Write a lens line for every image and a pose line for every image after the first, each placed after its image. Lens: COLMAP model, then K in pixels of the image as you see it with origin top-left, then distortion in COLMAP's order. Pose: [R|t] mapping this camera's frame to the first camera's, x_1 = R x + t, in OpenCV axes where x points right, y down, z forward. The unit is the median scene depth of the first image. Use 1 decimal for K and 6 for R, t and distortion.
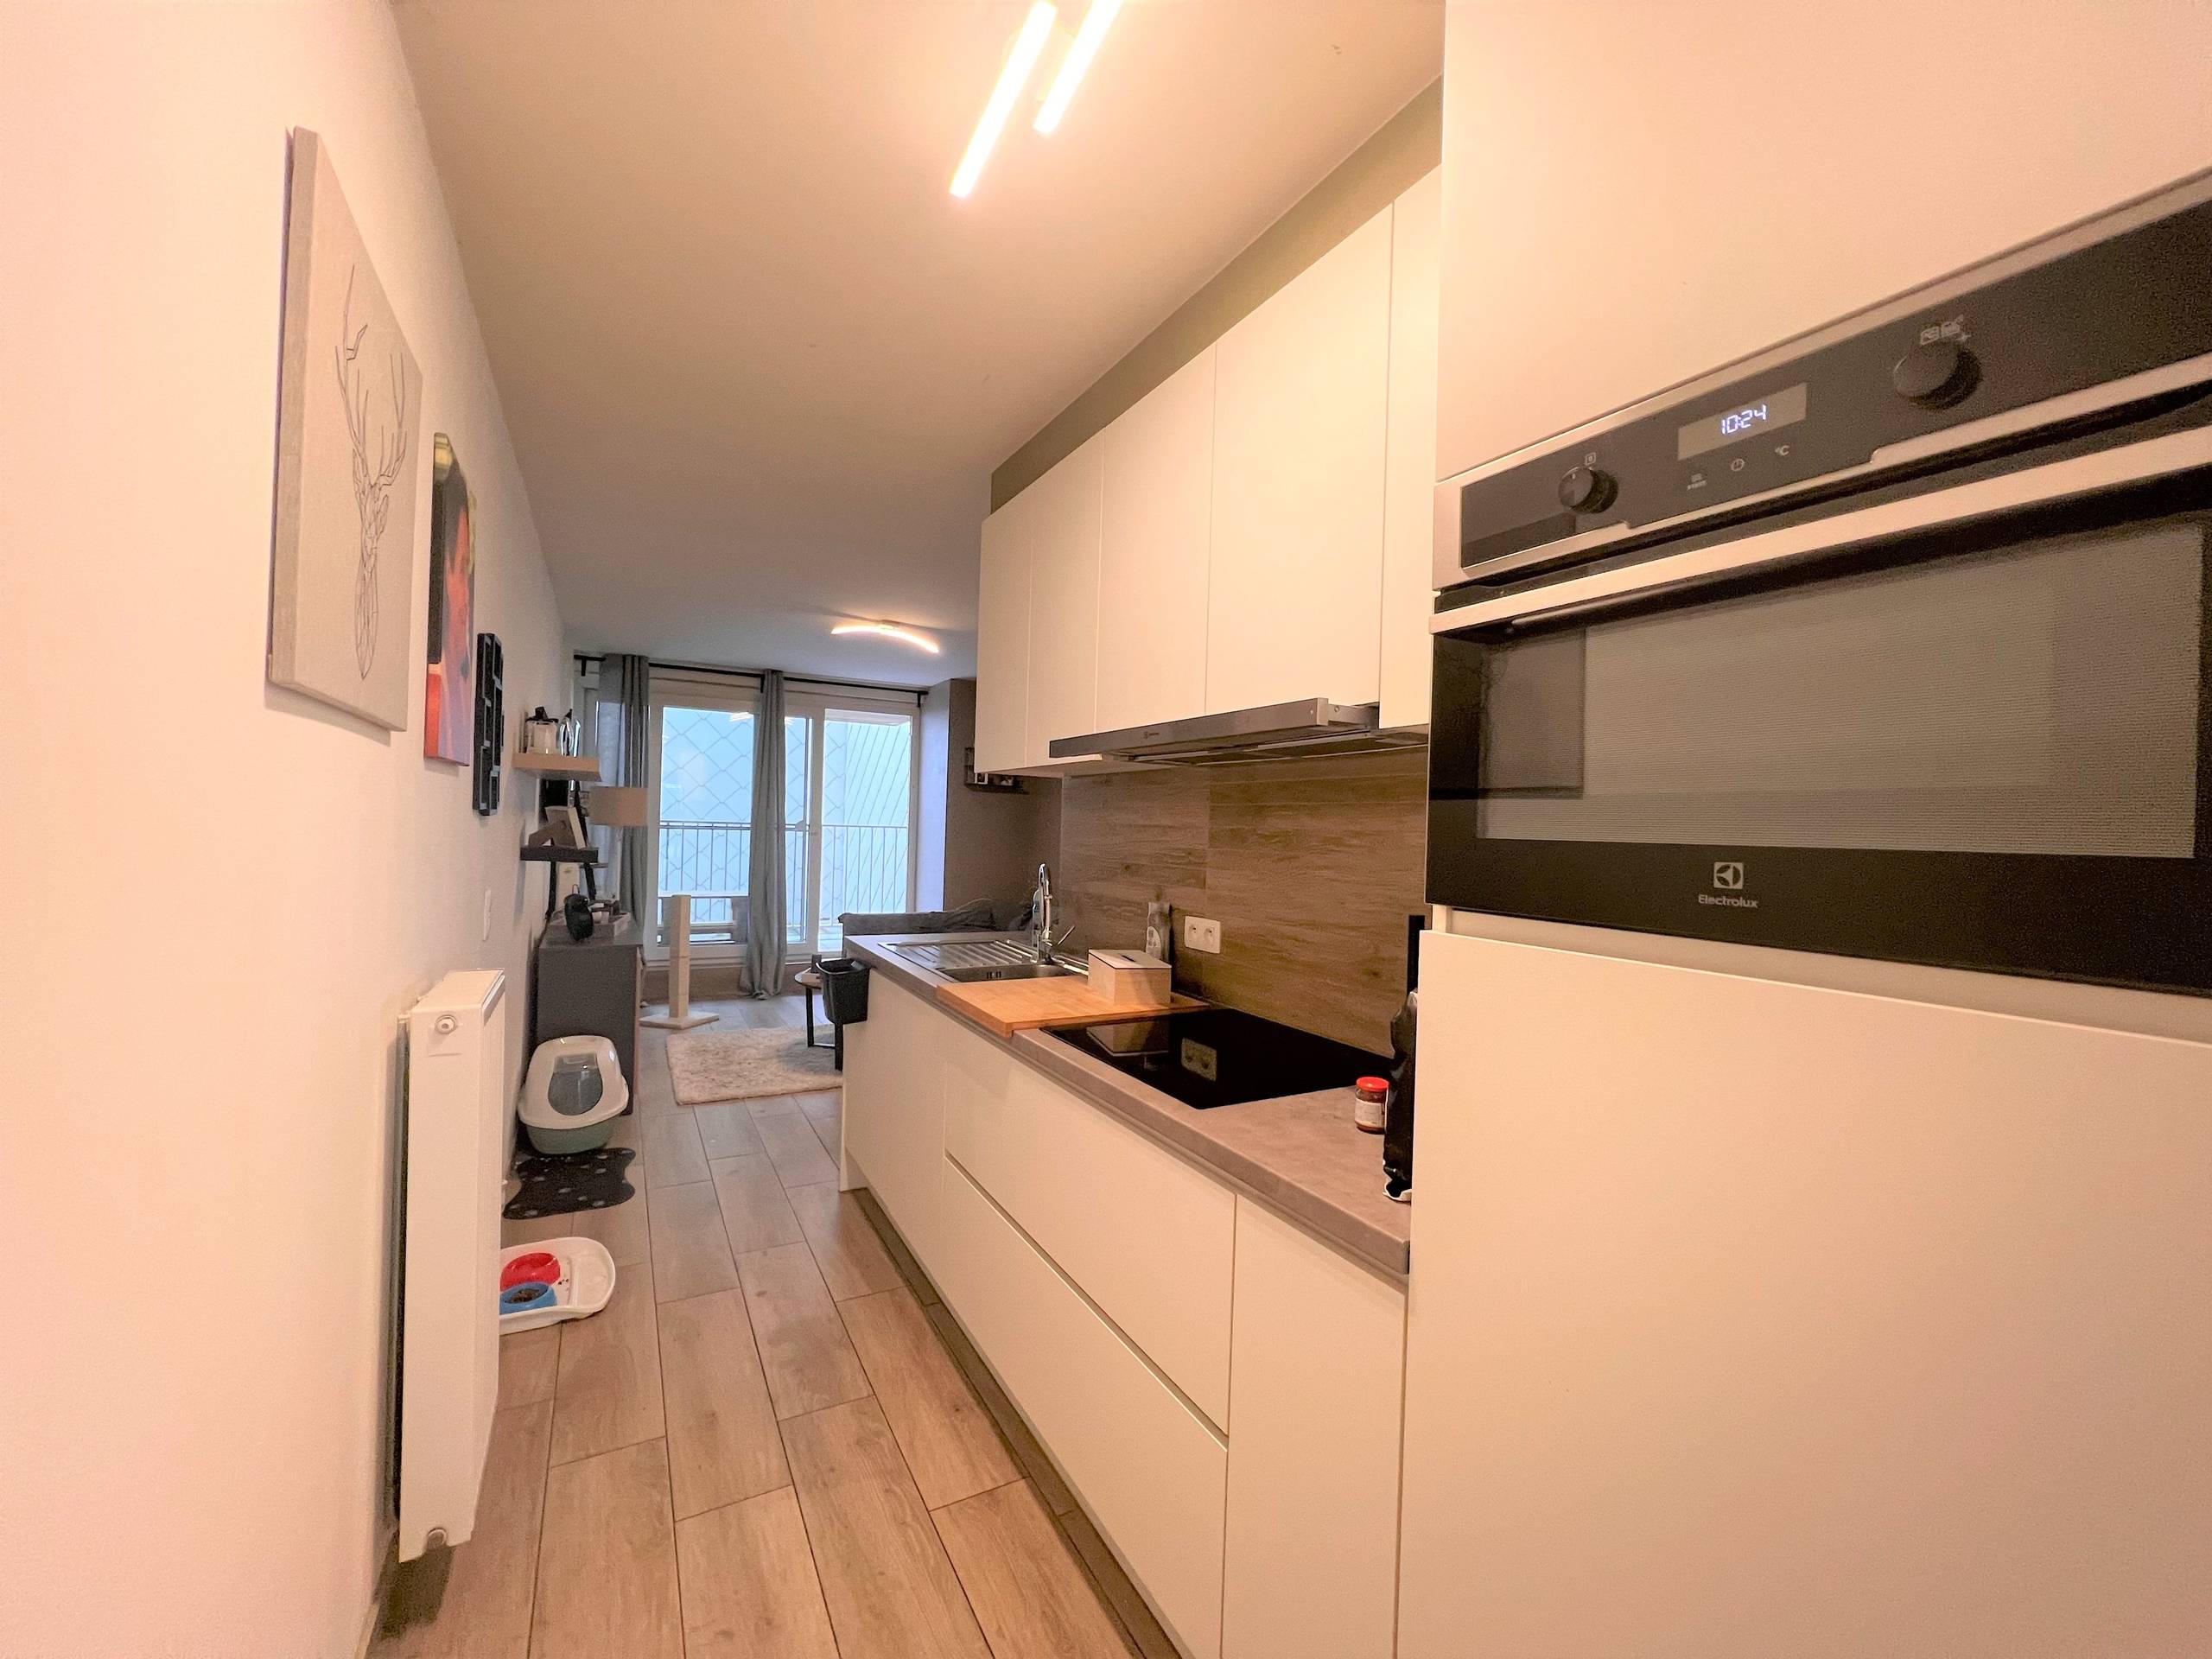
lens RADIAL K [[893.9, 0, 1099.2], [0, 893.9, 838.0], [0, 0, 1]] dist [0.000018, 0.000039]
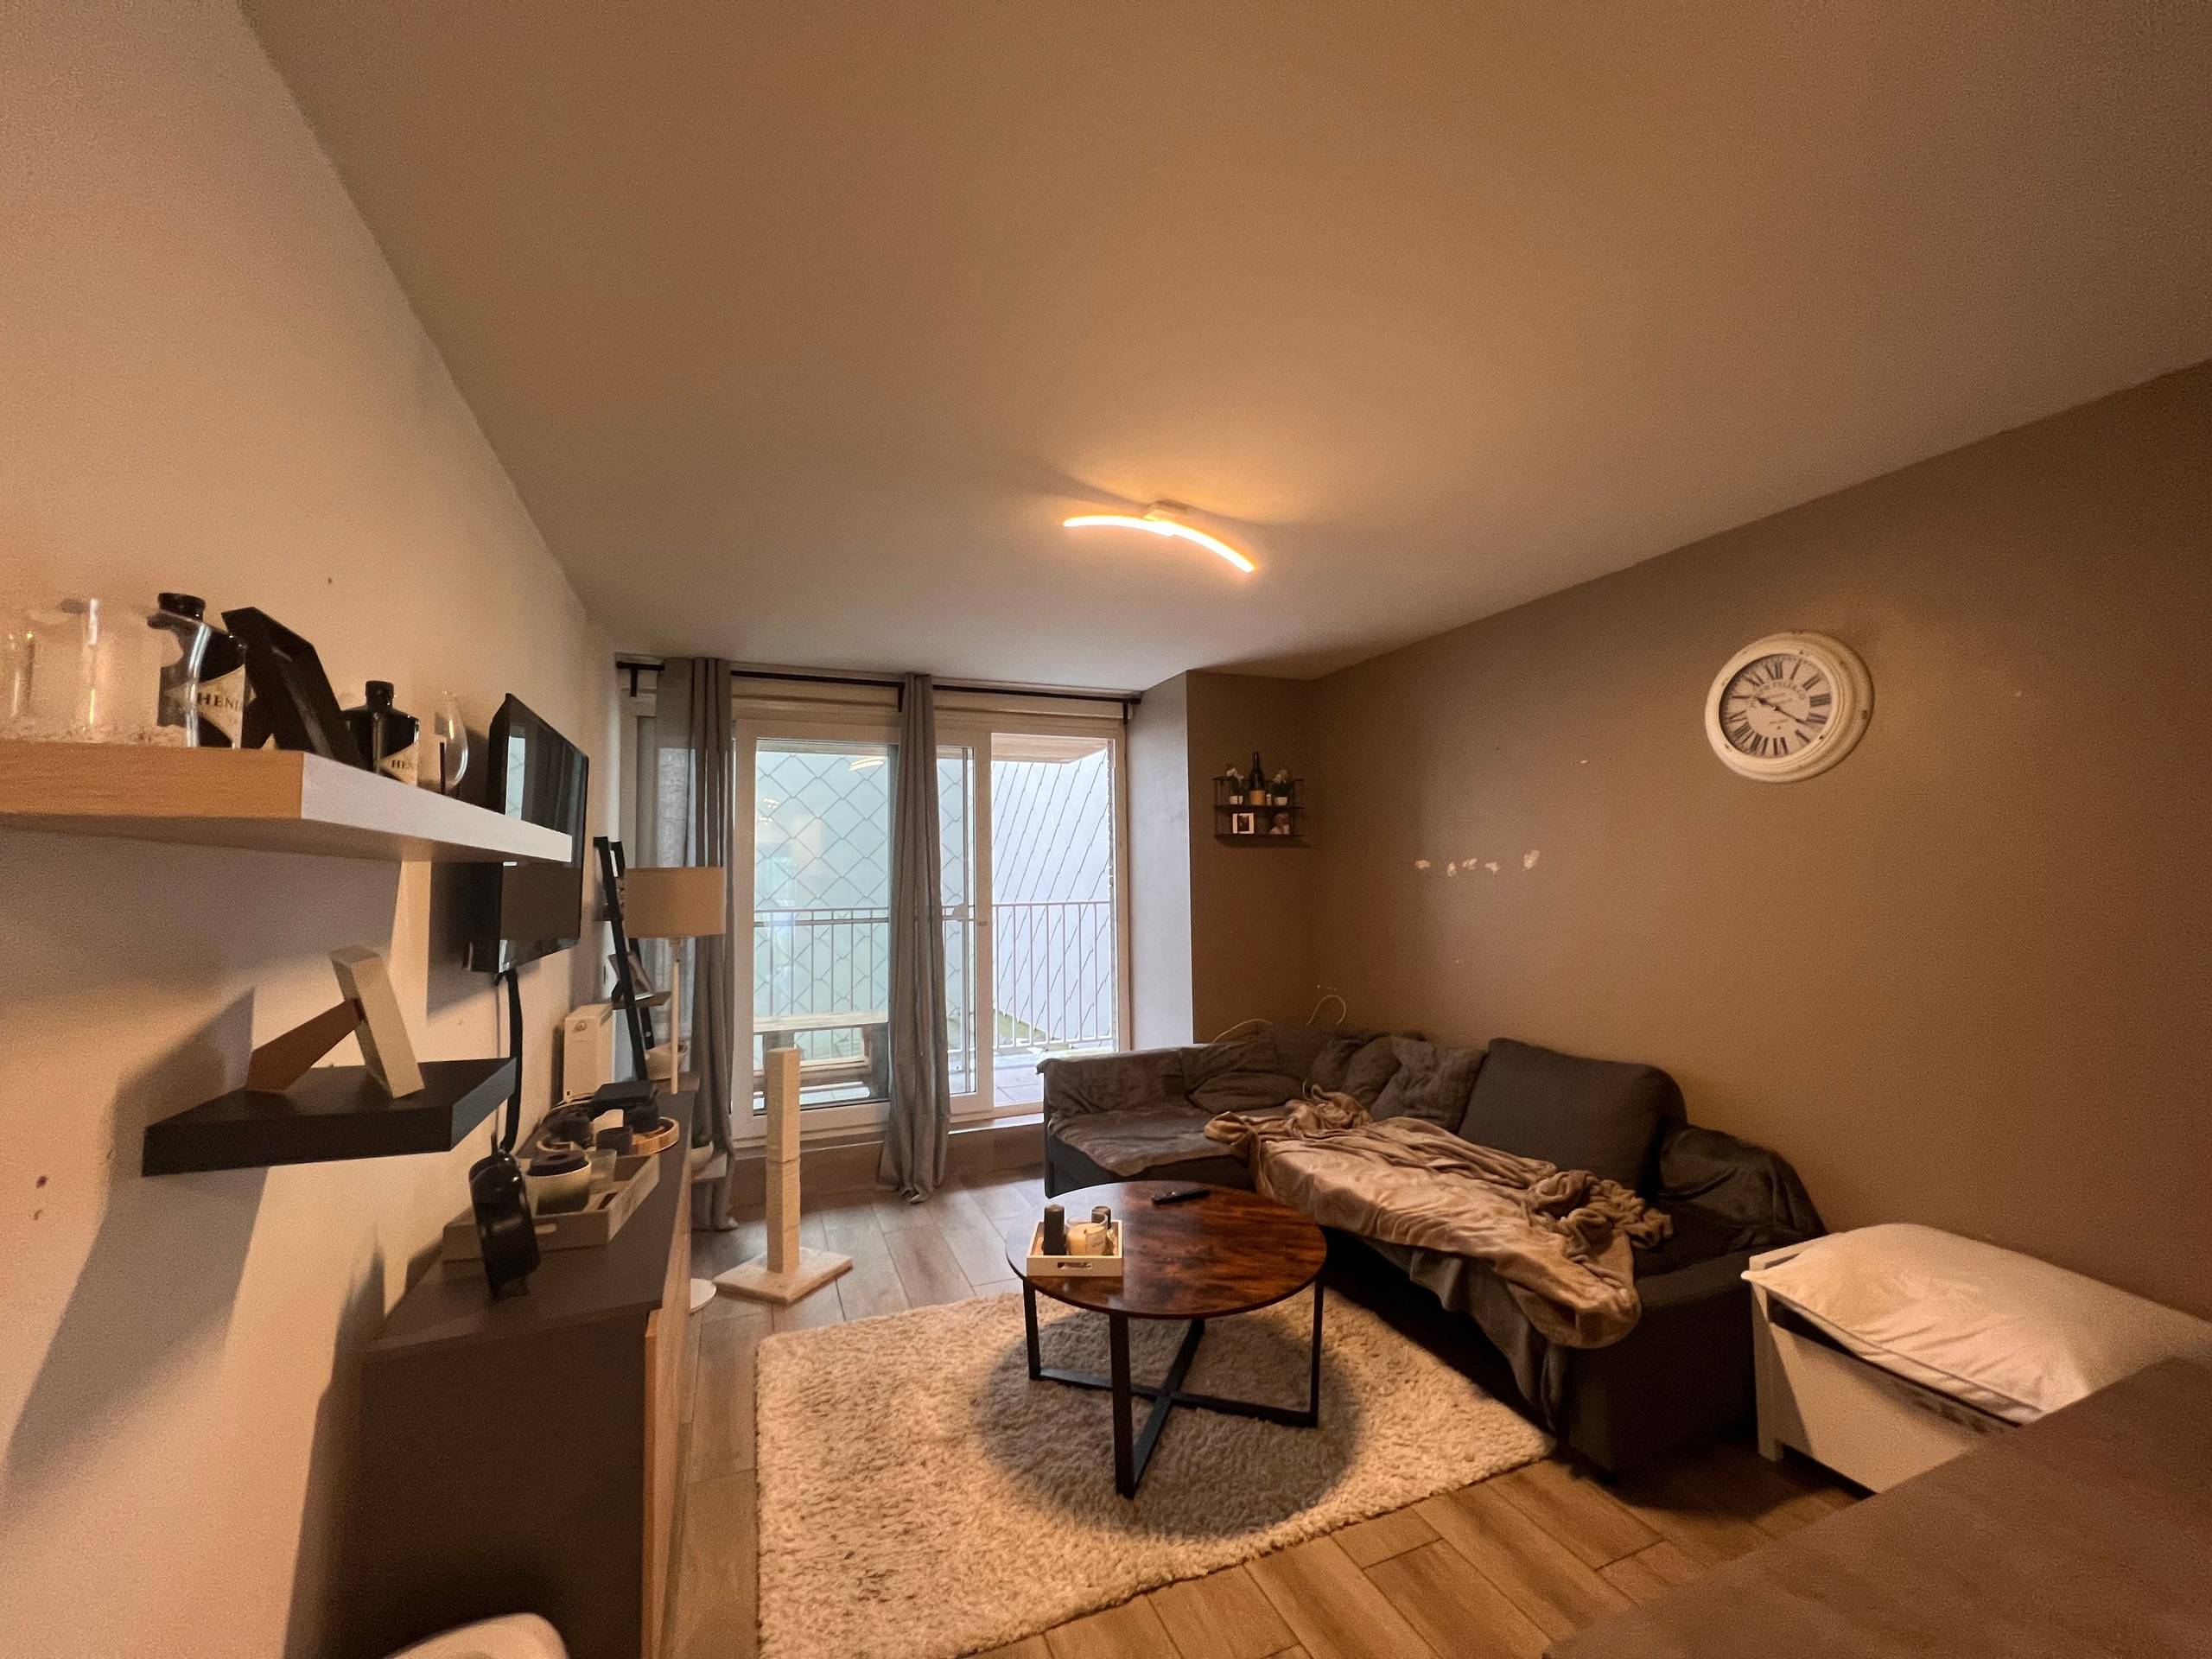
lens RADIAL K [[881.5, 0, 1100.0], [0, 881.5, 831.3], [0, 0, 1]] dist [-0.001112, -0.000019]
pose [[0.992224, -0.052083, -0.113041, -0.167395], [0.044394, 0.996593, -0.069507, -0.024741], [0.116276, 0.063948, 0.991156, 0.390197]]
